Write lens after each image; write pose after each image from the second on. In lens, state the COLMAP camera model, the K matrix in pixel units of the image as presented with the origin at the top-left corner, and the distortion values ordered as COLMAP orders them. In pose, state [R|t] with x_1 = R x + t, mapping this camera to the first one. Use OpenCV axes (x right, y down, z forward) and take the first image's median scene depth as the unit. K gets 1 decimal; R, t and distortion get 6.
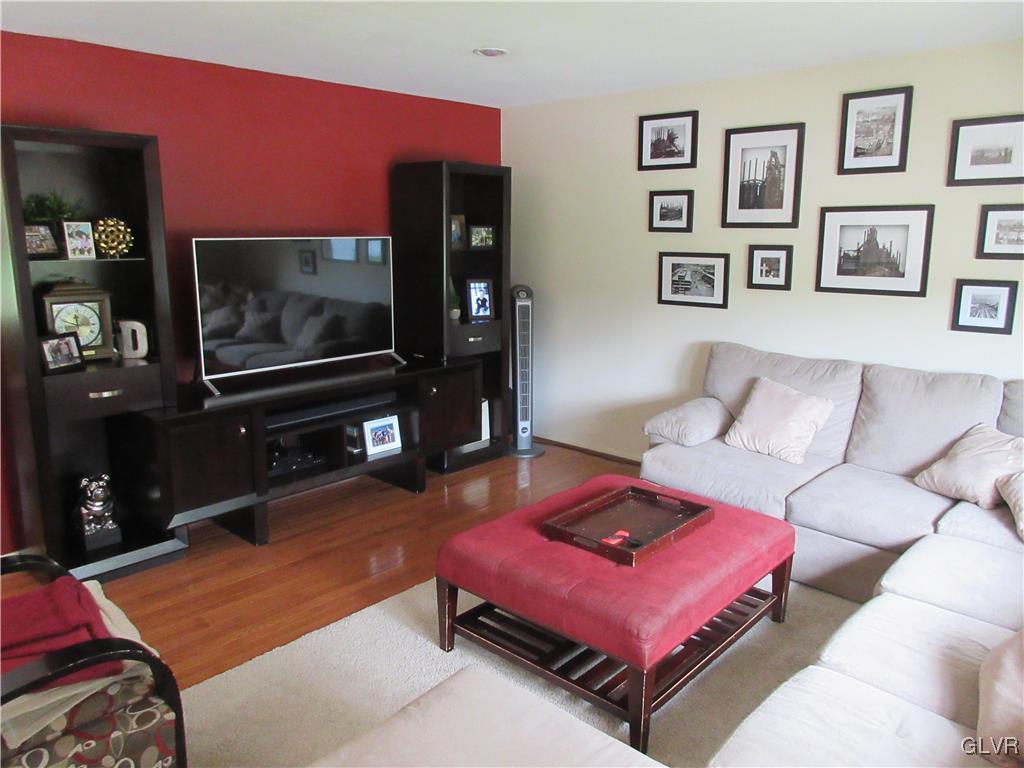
lens RADIAL K [[756.8, 0, 512.2], [0, 756.8, 382.0], [0, 0, 1]] dist [-0.003864, 0.007618]
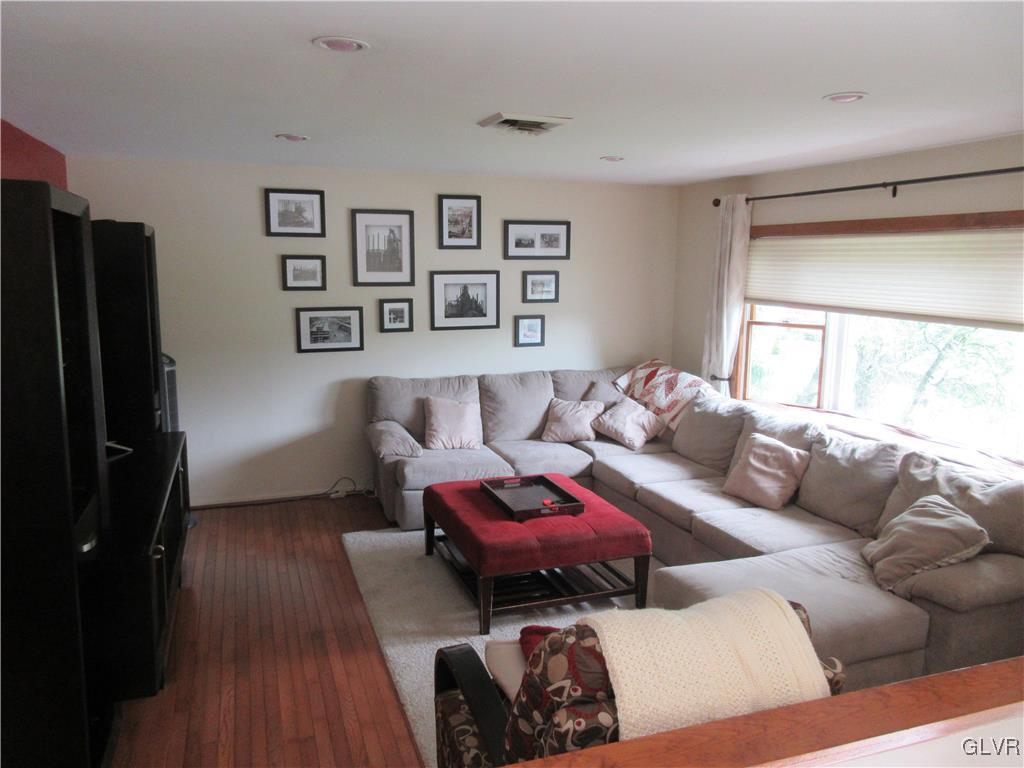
lens RADIAL K [[756.8, 0, 512.1], [0, 756.8, 382.2], [0, 0, 1]] dist [-0.003864, 0.007618]
pose [[0.461585, -0.137661, 0.876350, -0.745136], [0.176511, 0.982385, 0.061347, -0.083415], [-0.869358, 0.126368, 0.477753, 0.210204]]
